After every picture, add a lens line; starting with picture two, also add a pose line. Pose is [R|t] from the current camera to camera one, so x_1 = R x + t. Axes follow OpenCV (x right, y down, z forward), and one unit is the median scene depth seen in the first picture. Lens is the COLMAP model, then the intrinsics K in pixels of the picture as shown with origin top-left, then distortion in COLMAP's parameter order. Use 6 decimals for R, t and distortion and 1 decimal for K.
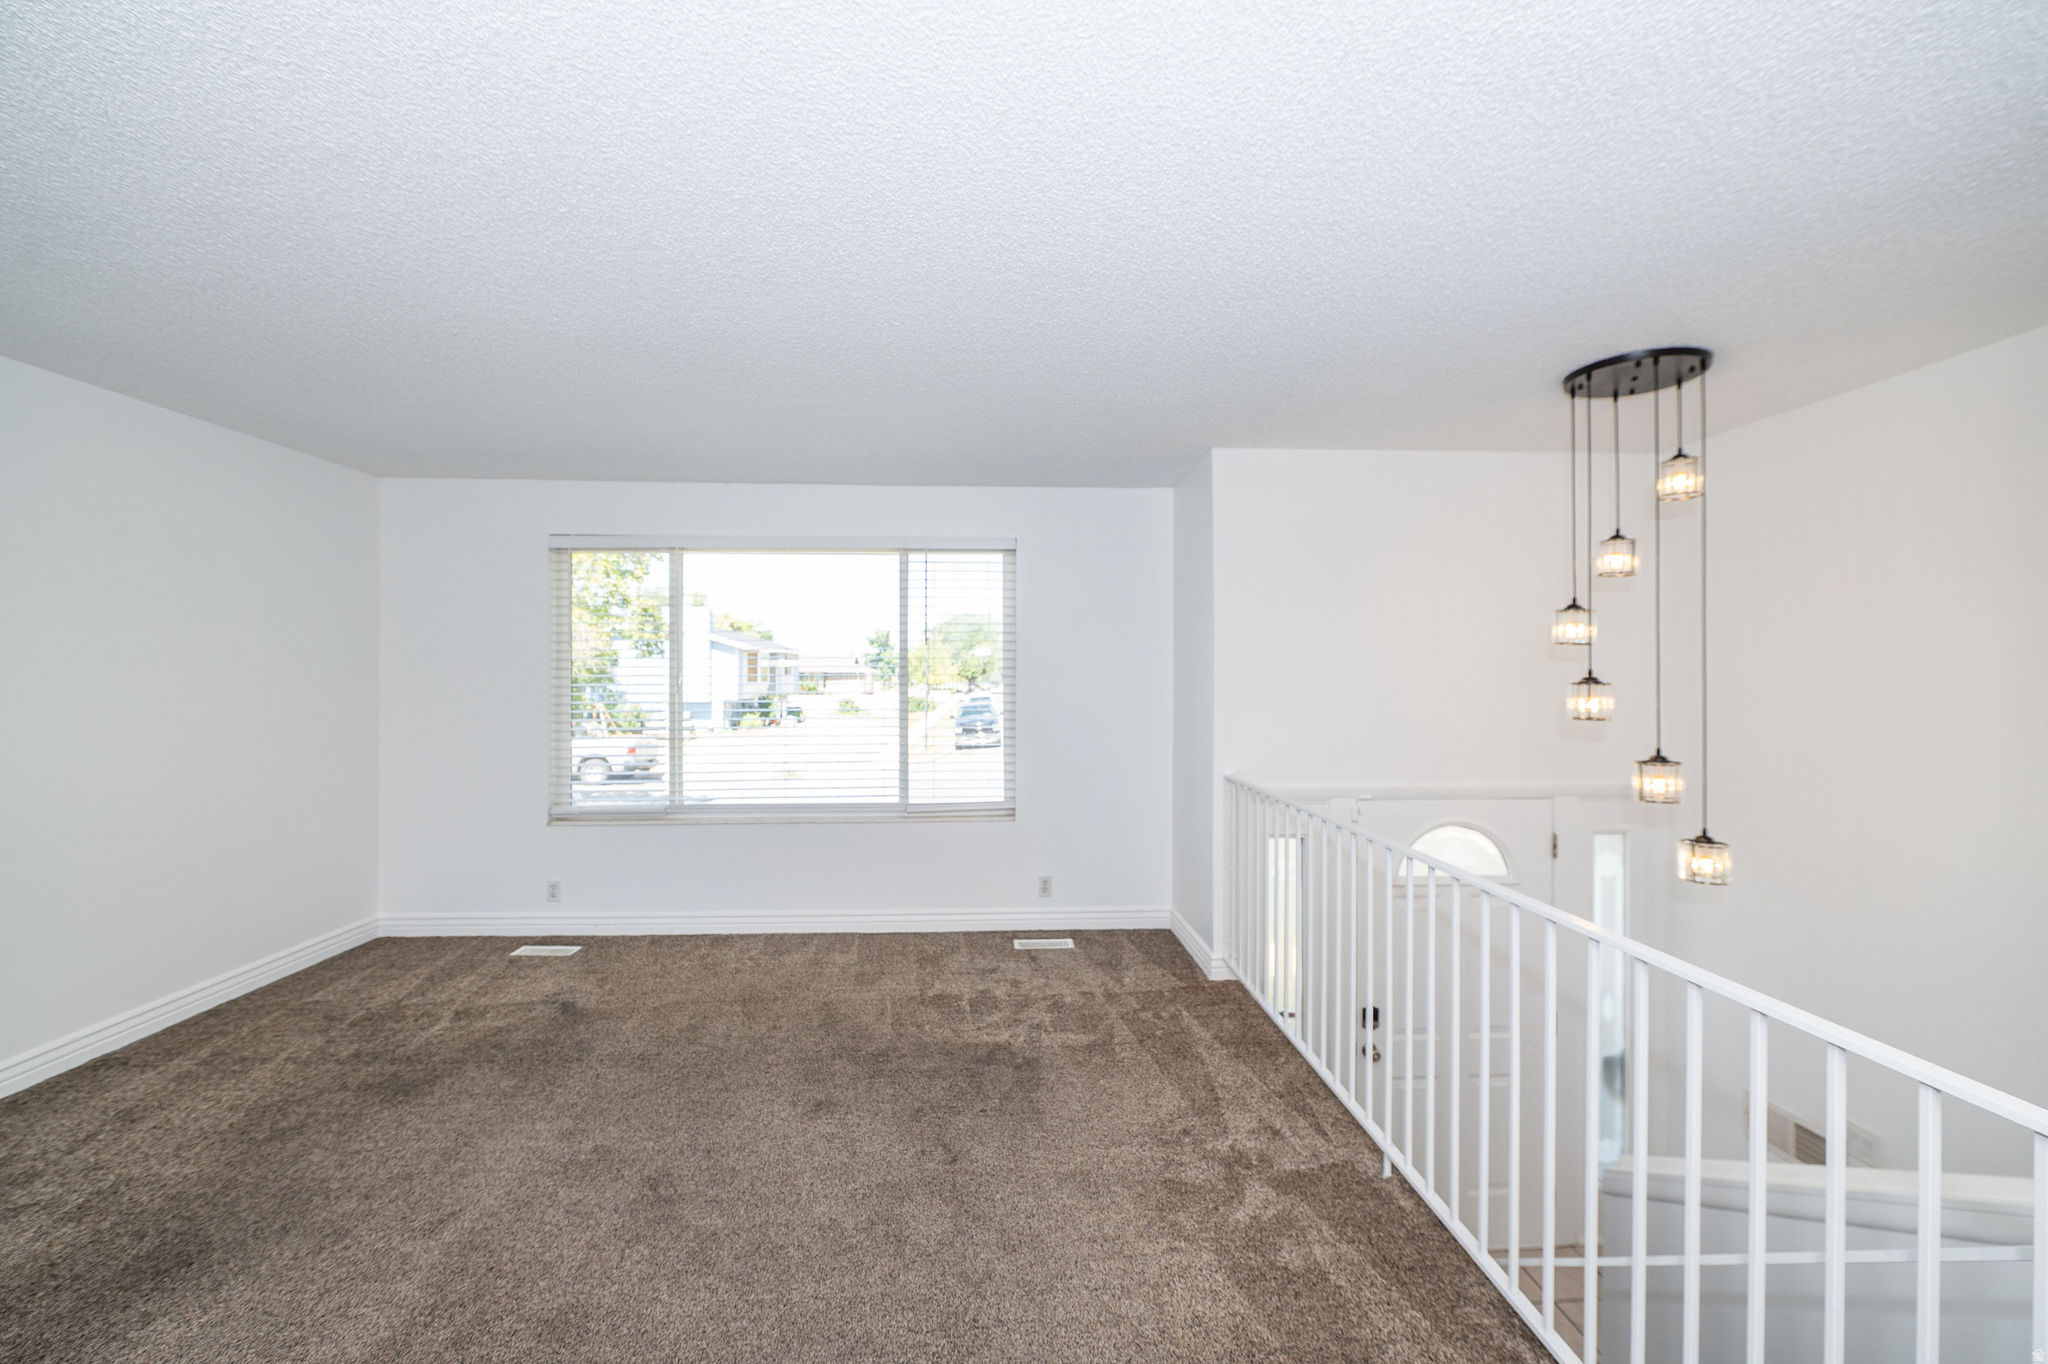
lens RADIAL K [[830.2, 0, 1020.8], [0, 830.2, 670.1], [0, 0, 1]] dist [-0.020823, 0.001614]
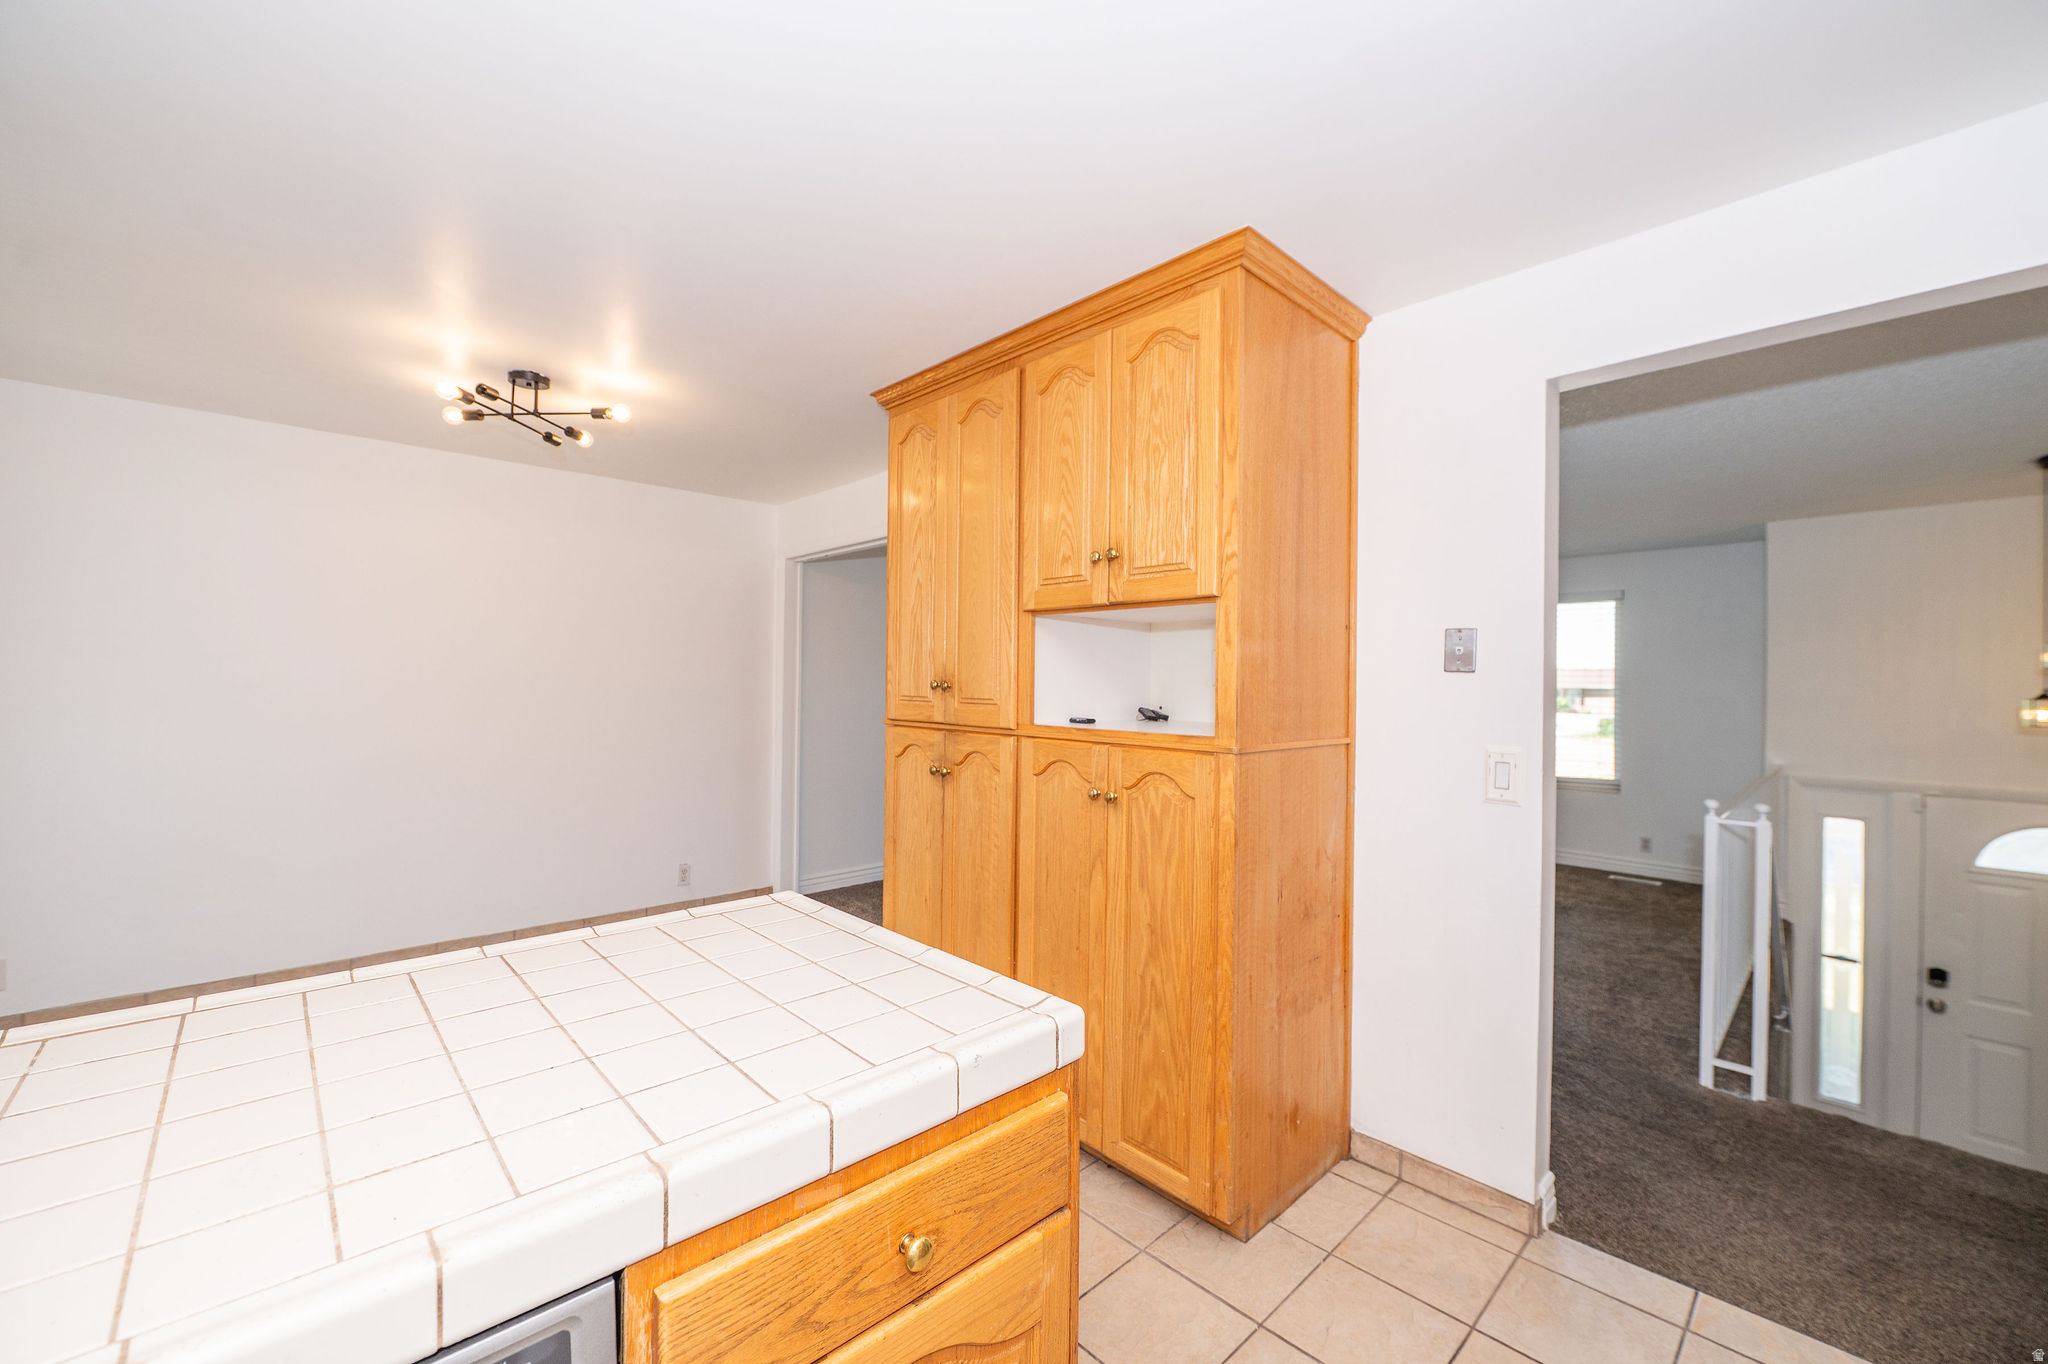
lens RADIAL K [[830.2, 0, 1023.1], [0, 830.2, 678.8], [0, 0, 1]] dist [-0.020823, 0.001614]
pose [[0.671901, 0.008099, -0.740597, 0.398711], [-0.011885, 0.999929, 0.000153, 0.001452], [0.740546, 0.008699, 0.671950, -0.784483]]
